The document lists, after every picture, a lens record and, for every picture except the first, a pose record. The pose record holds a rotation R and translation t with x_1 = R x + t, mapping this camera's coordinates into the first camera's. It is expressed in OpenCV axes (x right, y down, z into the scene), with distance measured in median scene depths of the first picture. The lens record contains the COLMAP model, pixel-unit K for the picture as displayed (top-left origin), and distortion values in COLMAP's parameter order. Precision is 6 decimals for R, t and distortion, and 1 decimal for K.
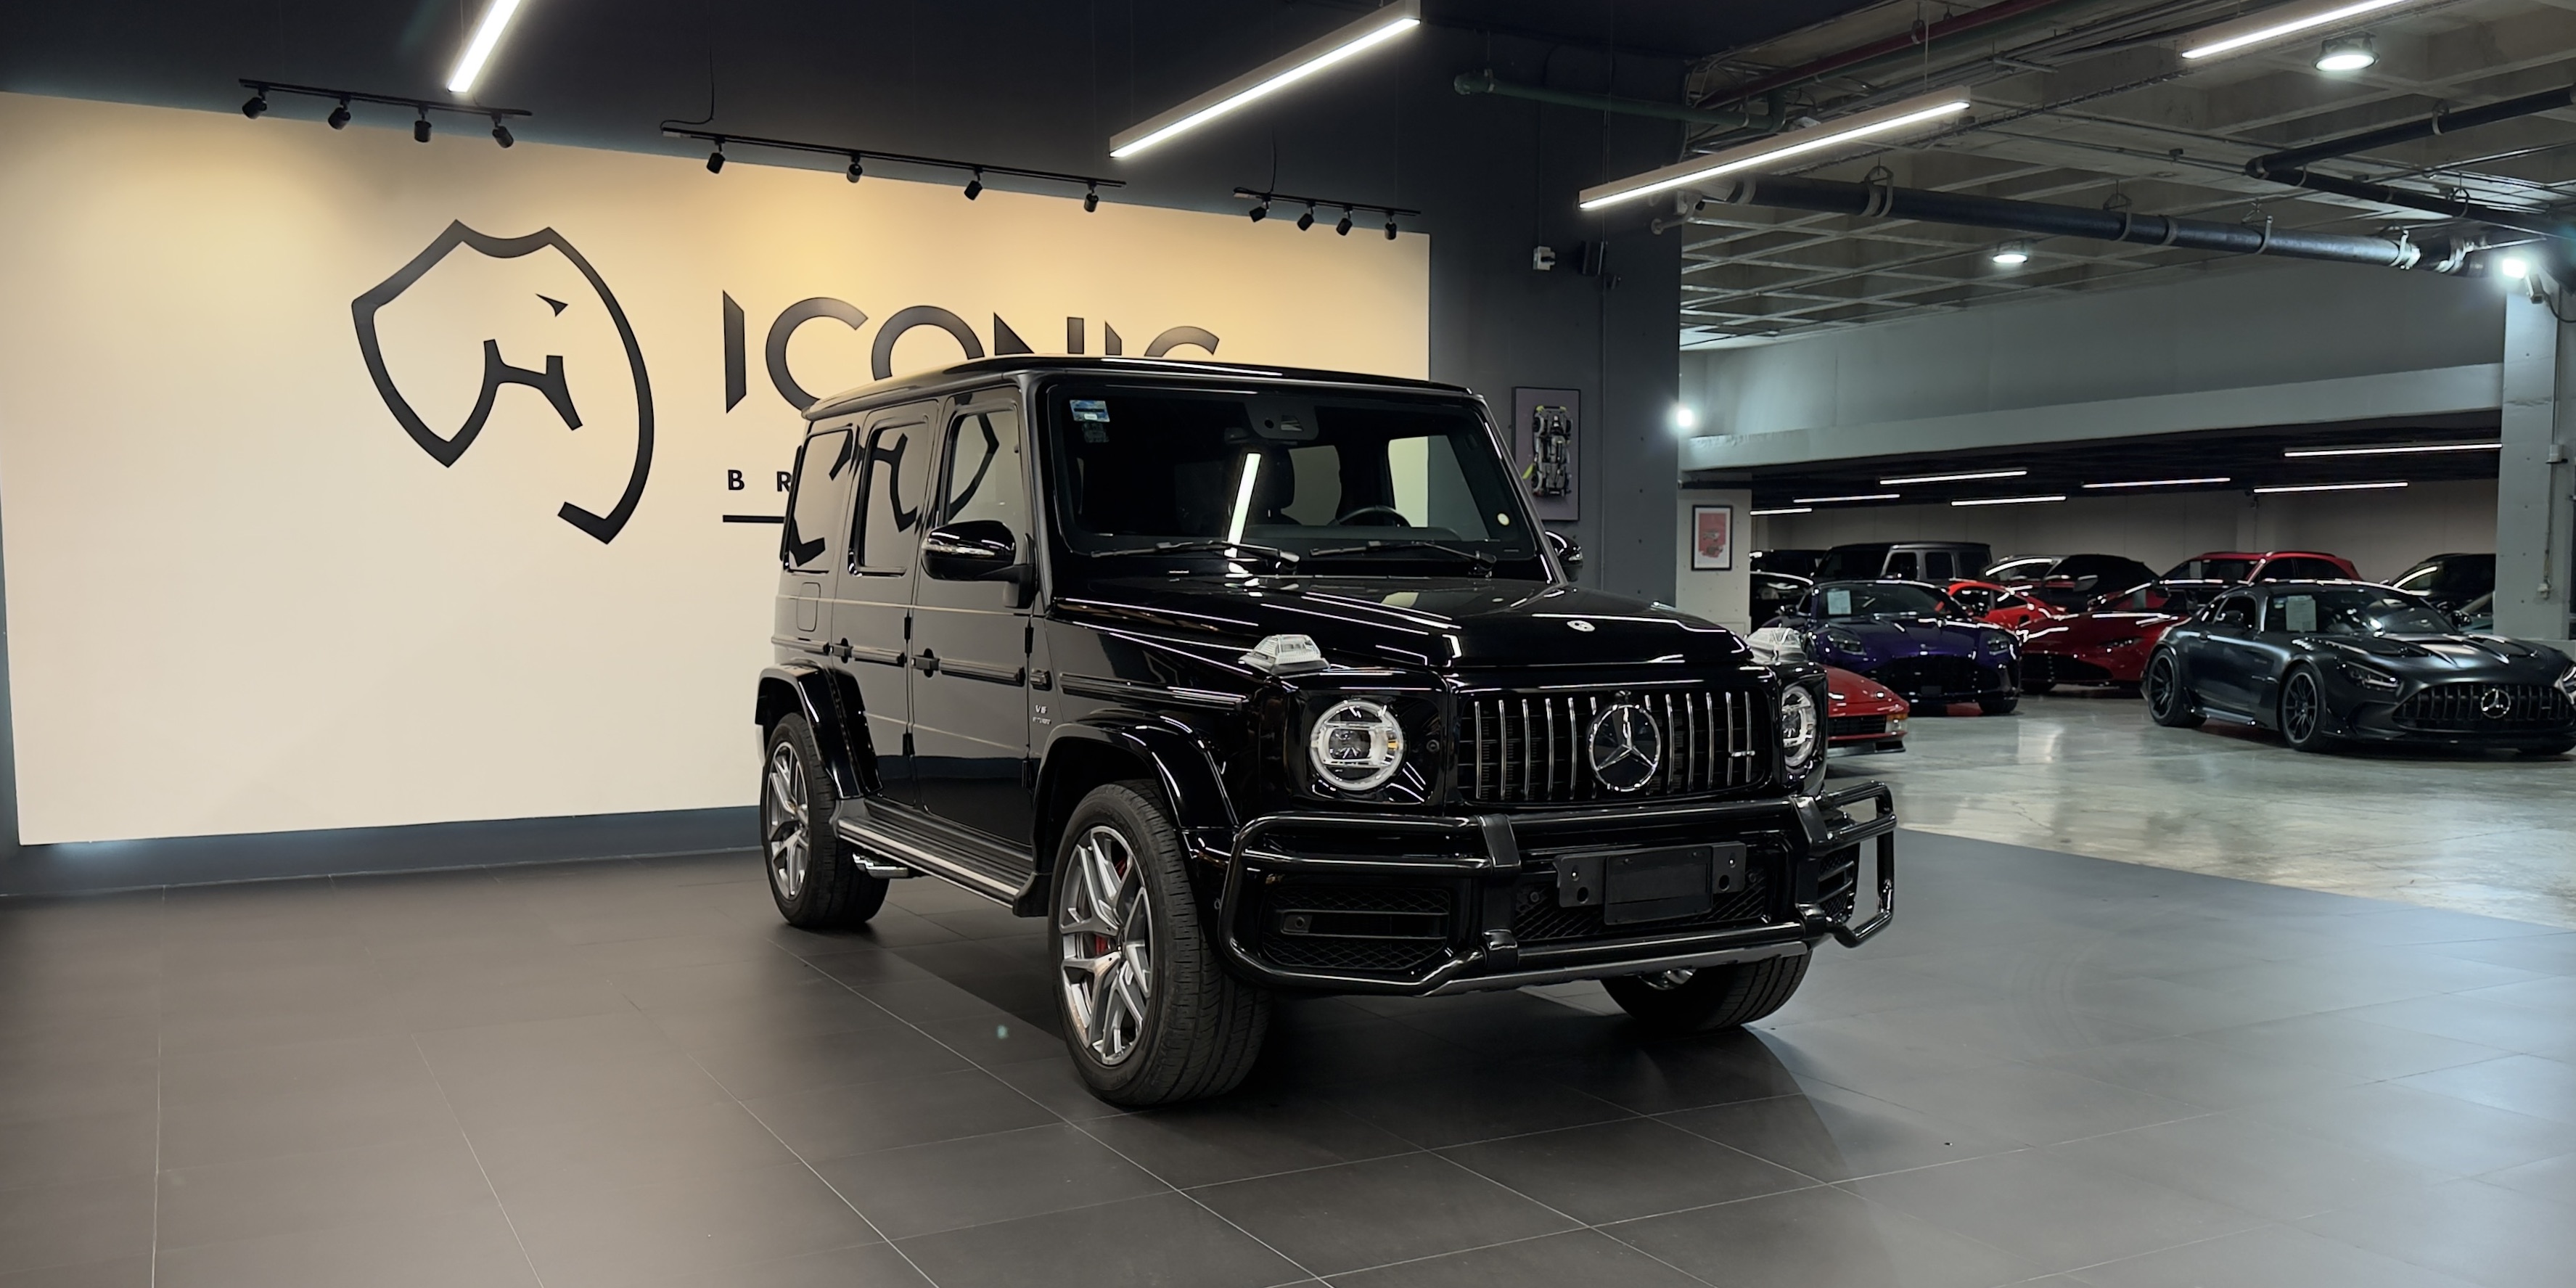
lens RADIAL K [[1992.7, 0, 1292.4], [0, 1992.7, 611.0], [0, 0, 1]] dist [0.046138, 0.001241]
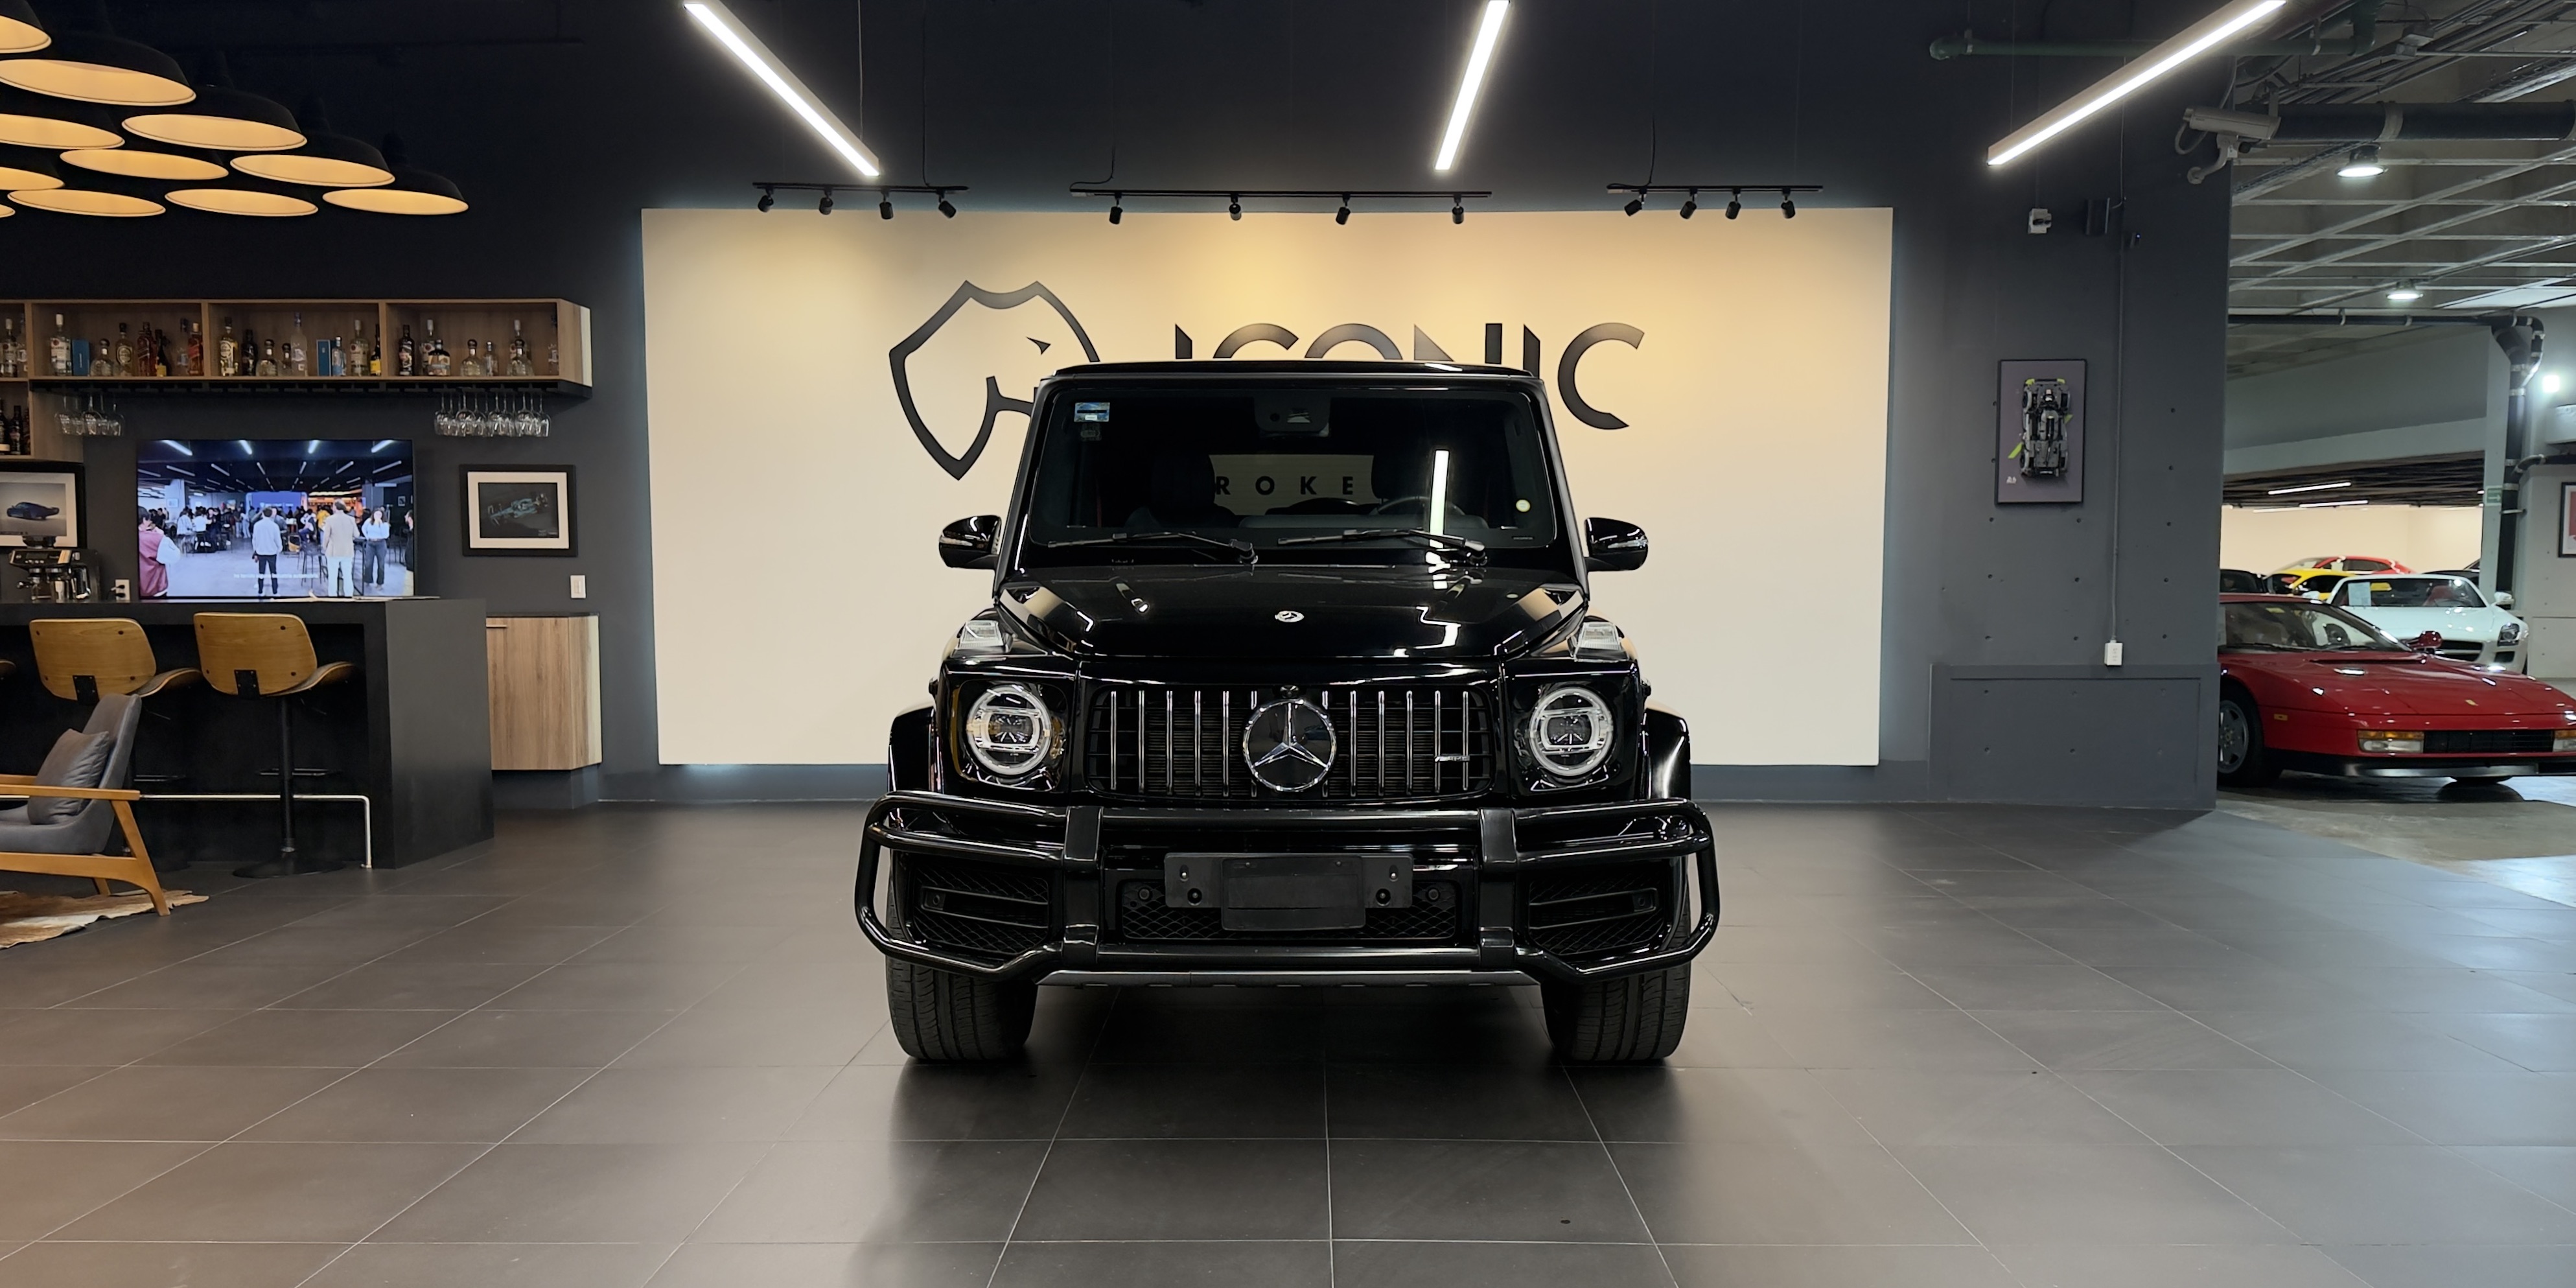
lens RADIAL K [[1756.3, 0, 1285.8], [0, 1756.3, 609.0], [0, 0, 1]] dist [0.034142, -0.082167]
pose [[0.871908, 0.007234, -0.489615, 0.329453], [-0.003600, 0.999959, 0.008364, -0.001508], [0.489656, -0.005530, 0.871898, 0.160174]]
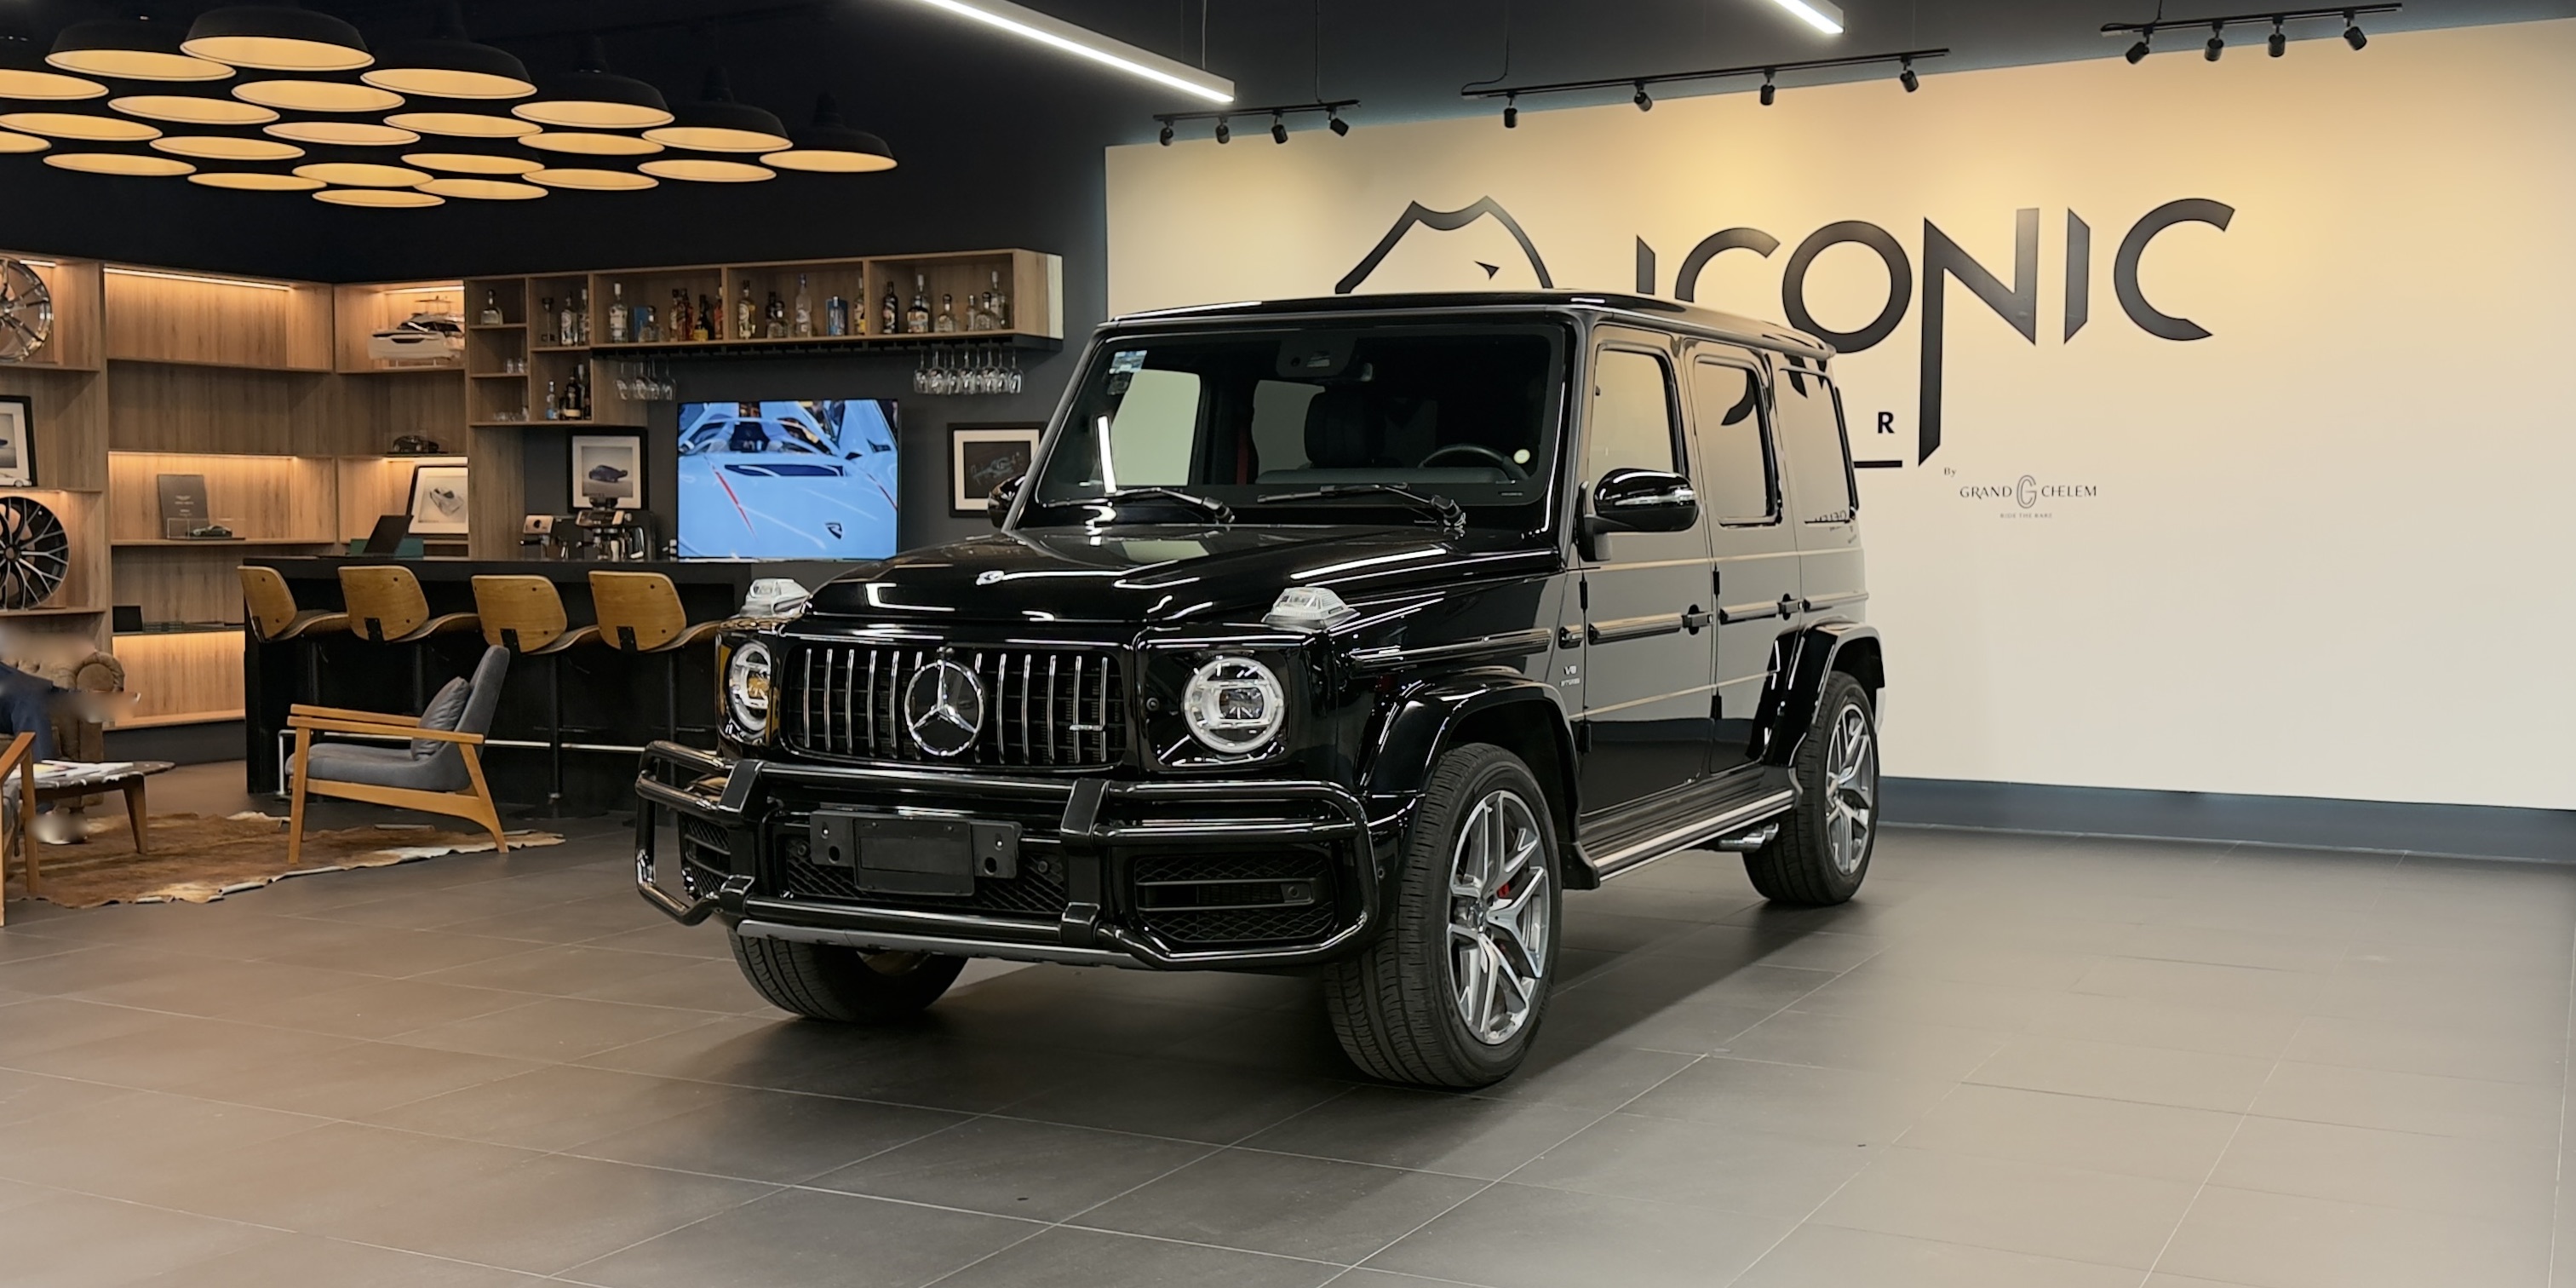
lens RADIAL K [[2112.9, 0, 1252.6], [0, 2112.9, 601.6], [0, 0, 1]] dist [0.149192, -0.271963]
pose [[0.594787, 0.023111, -0.803551, 0.601528], [-0.009552, 0.999719, 0.021682, -0.001991], [0.803827, -0.005221, 0.594840, 0.306524]]
